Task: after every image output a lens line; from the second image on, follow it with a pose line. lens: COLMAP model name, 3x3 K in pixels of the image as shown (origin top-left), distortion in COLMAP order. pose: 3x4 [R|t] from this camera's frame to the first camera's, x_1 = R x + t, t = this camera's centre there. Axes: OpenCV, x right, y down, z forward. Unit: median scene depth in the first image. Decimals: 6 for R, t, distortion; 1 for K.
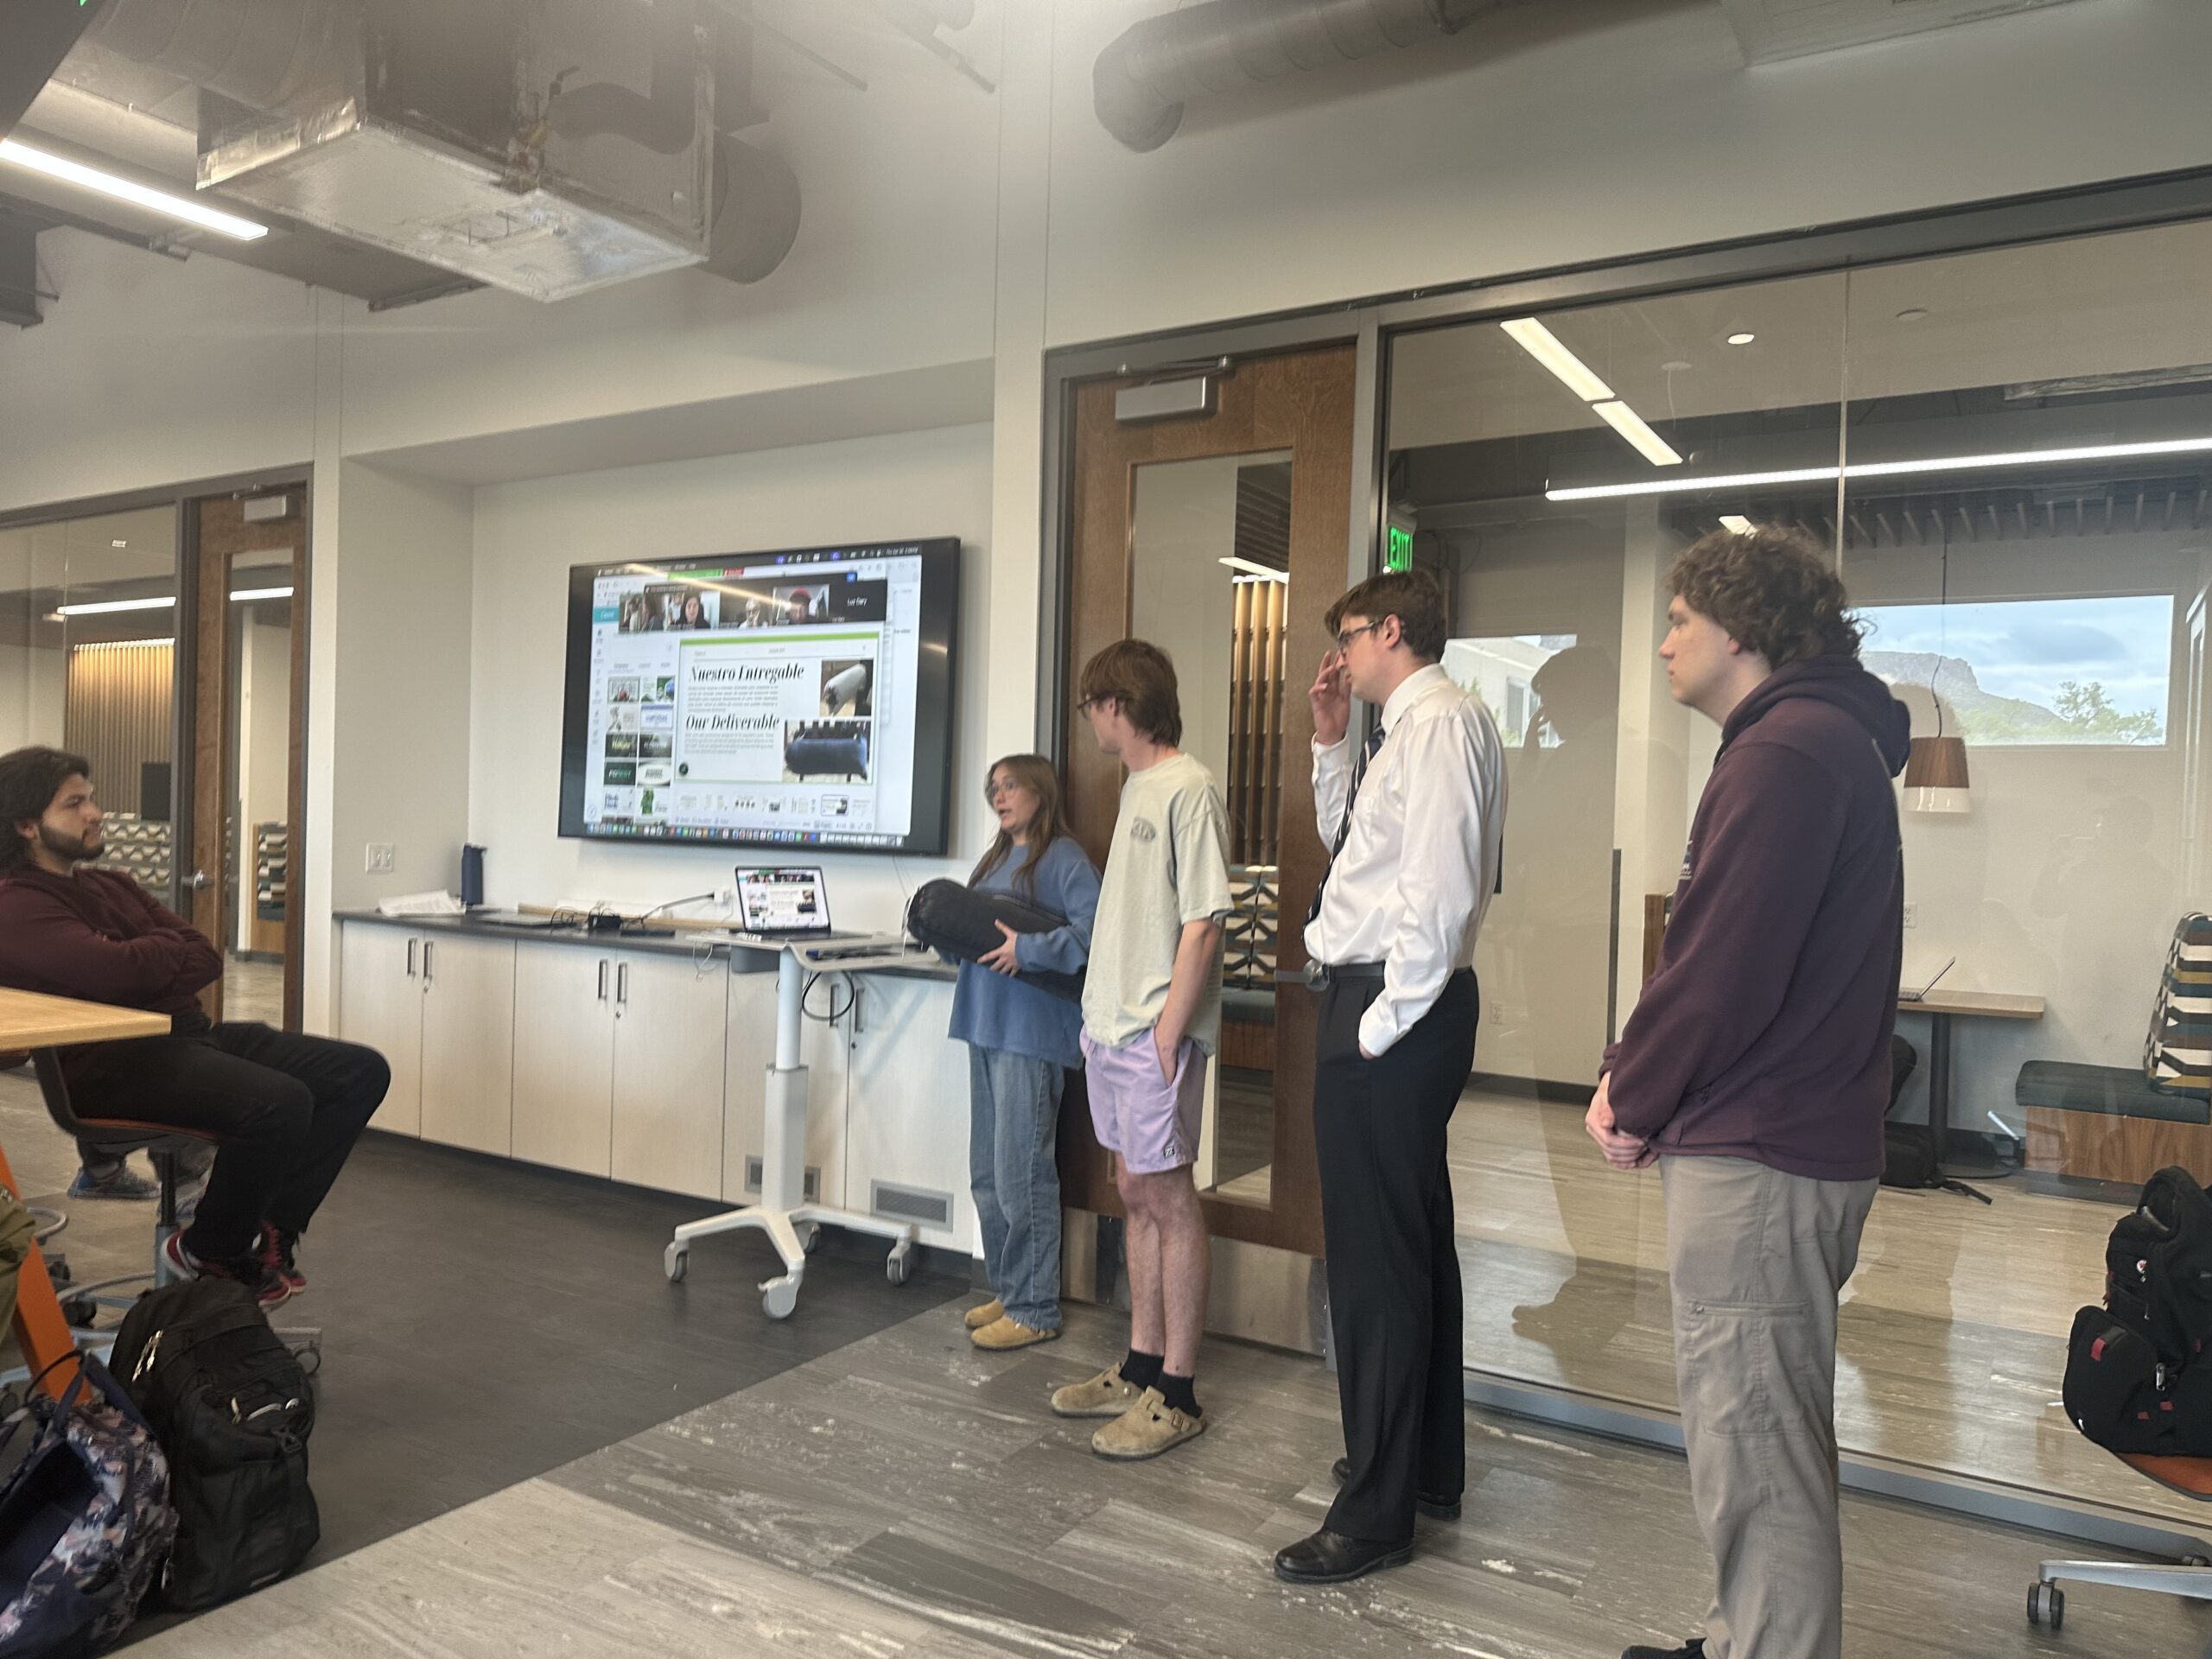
lens RADIAL K [[1544.0, 0, 1116.6], [0, 1544.0, 823.3], [0, 0, 1]] dist [0.008762, -0.023012]
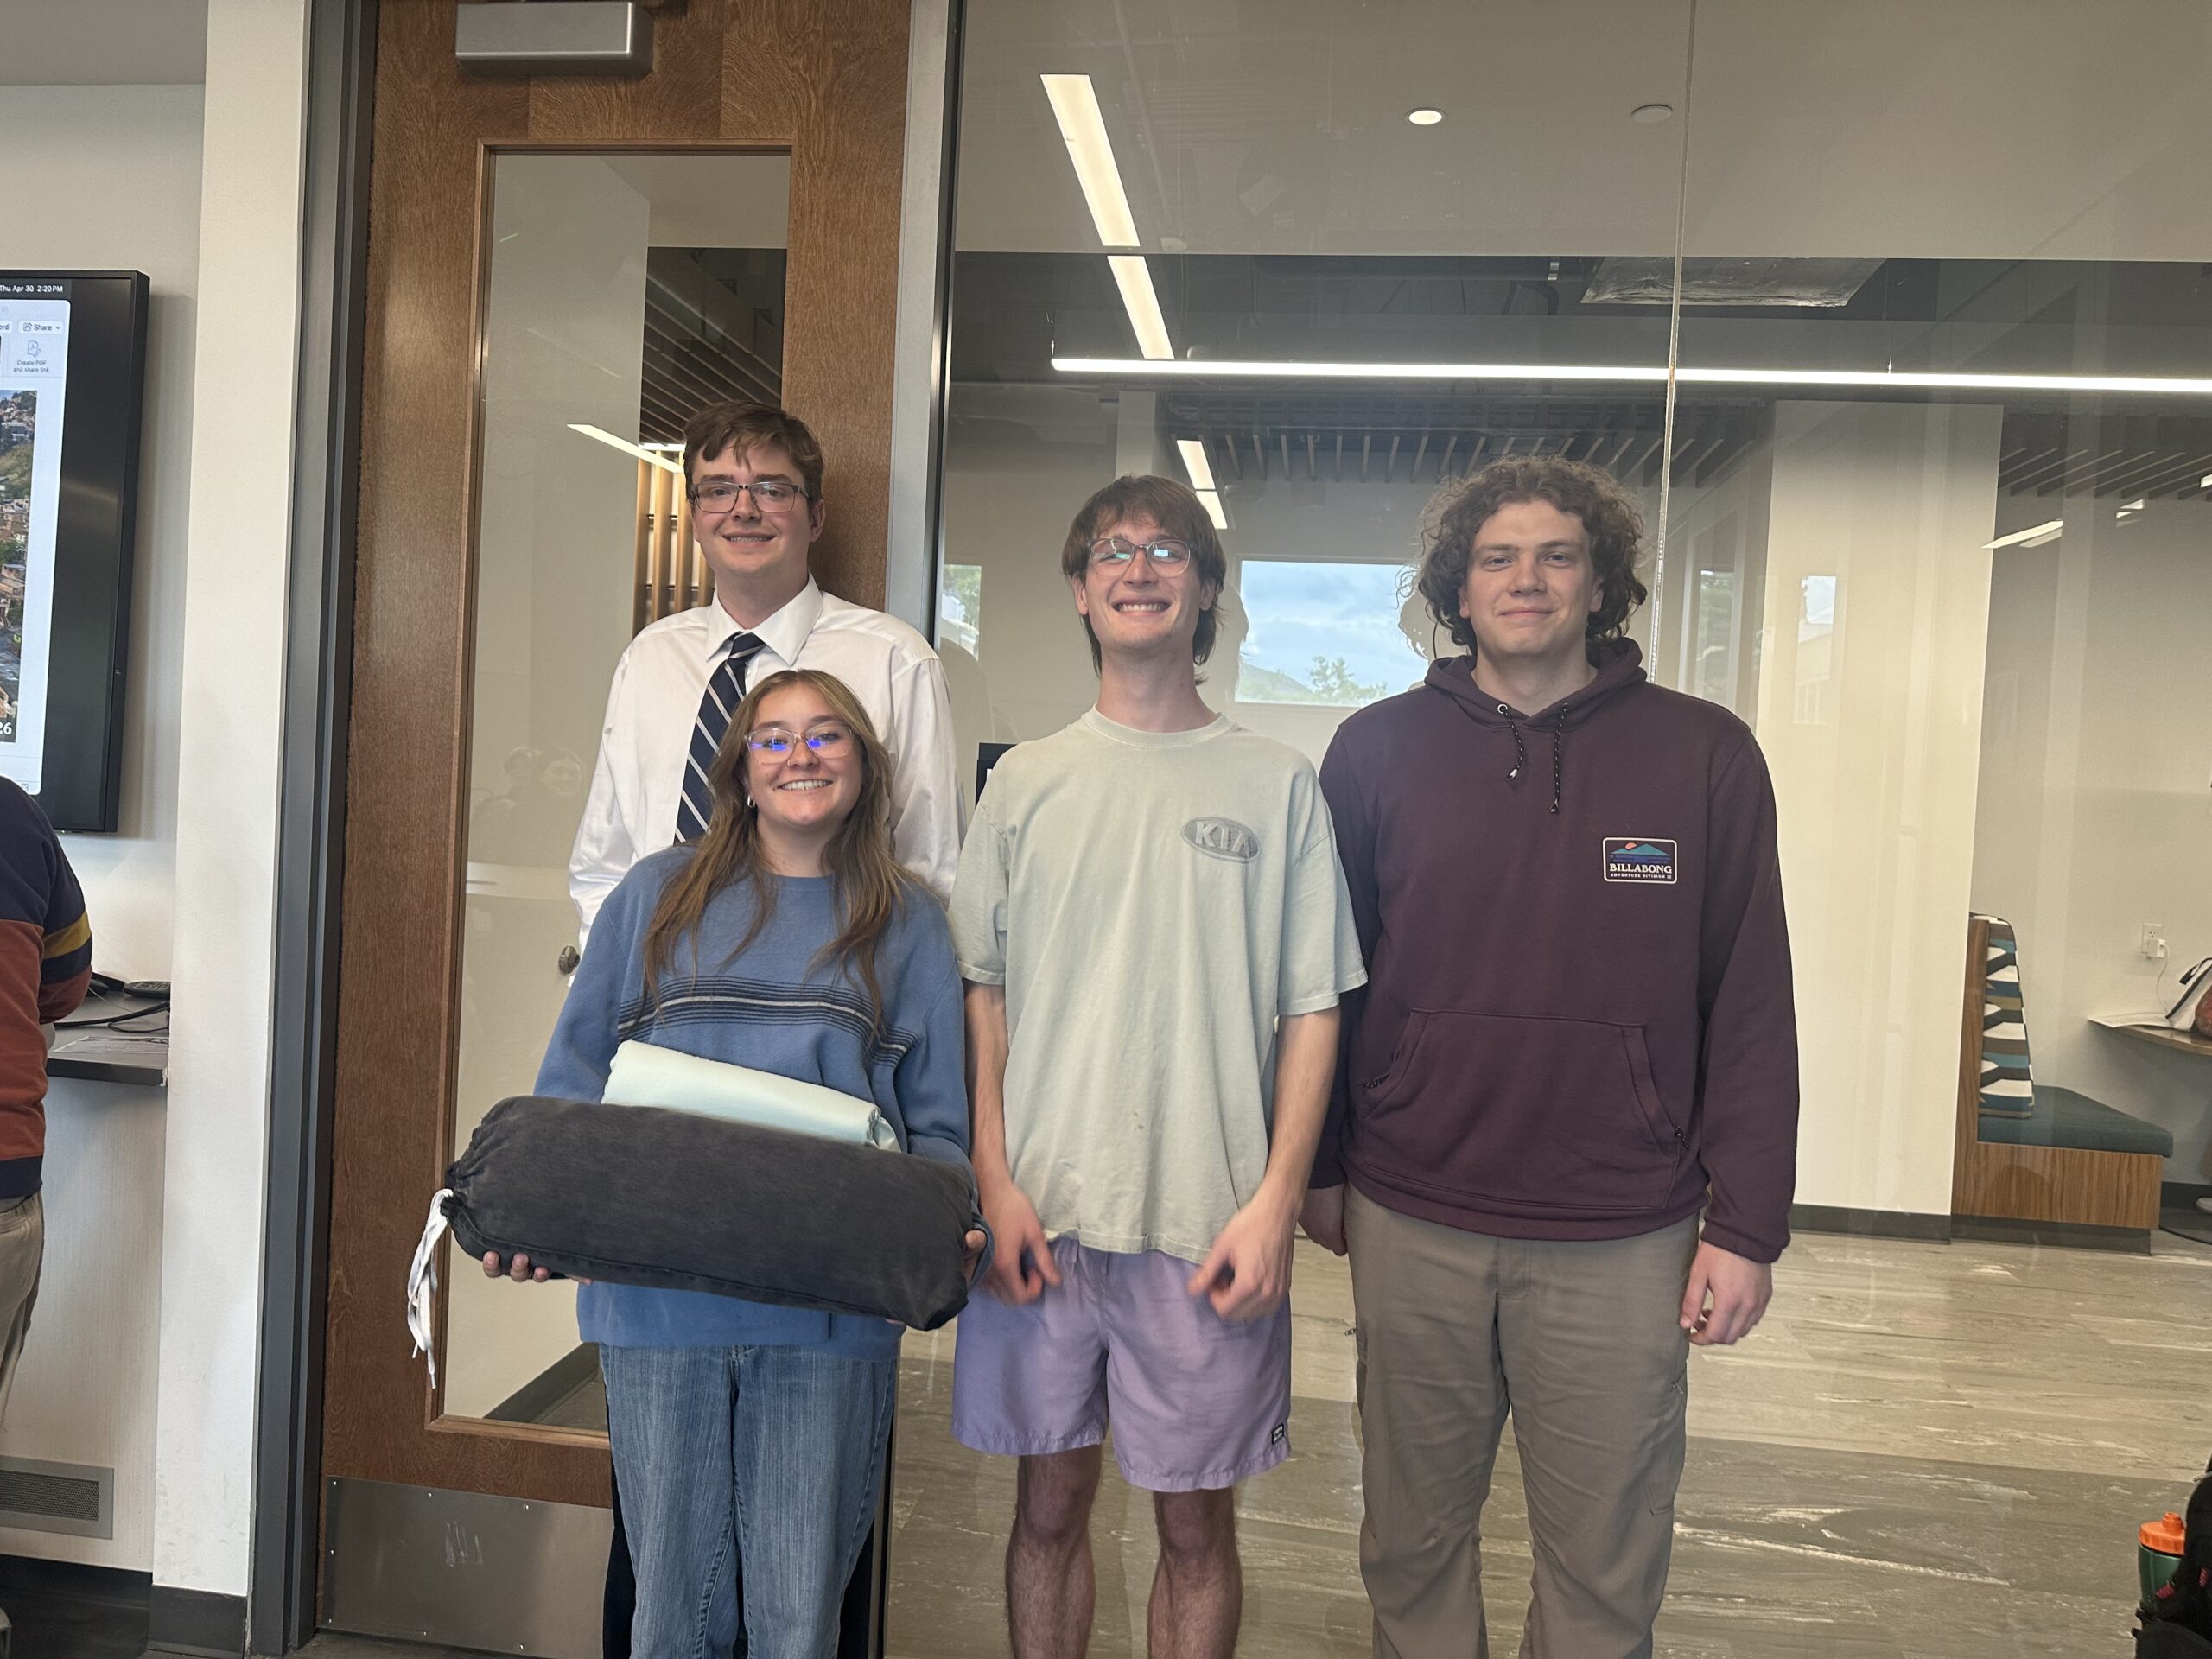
lens RADIAL K [[1544.0, 0, 1116.6], [0, 1544.0, 823.3], [0, 0, 1]] dist [0.008762, -0.023012]
pose [[0.907656, 0.010757, 0.419577, -0.012528], [-0.026671, 0.999129, 0.032082, -0.009114], [-0.418866, -0.040310, 0.907153, 0.318879]]
